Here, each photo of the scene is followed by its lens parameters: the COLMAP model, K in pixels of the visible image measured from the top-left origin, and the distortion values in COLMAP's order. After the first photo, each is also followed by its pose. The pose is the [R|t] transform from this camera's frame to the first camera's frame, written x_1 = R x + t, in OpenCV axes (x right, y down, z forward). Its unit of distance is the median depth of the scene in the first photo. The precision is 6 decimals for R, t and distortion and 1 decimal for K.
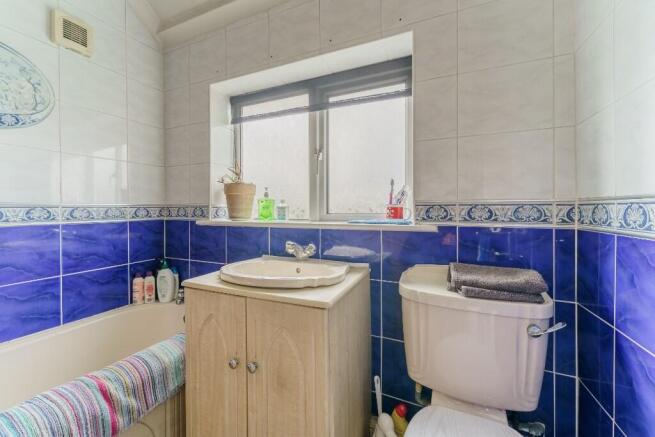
lens RADIAL K [[270.1, 0, 315.4], [0, 270.1, 213.3], [0, 0, 1]] dist [0.000115, 0.000121]
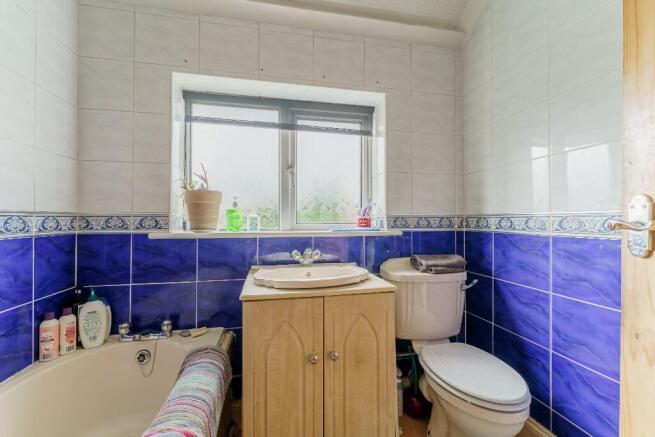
lens RADIAL K [[262.3, 0, 325.5], [0, 262.3, 222.8], [0, 0, 1]] dist [0.000356, -0.000028]
pose [[0.808255, -0.001763, 0.588830, -0.506553], [0.007111, 0.999952, -0.006768, 0.004617], [-0.588789, 0.009658, 0.808229, 0.060709]]
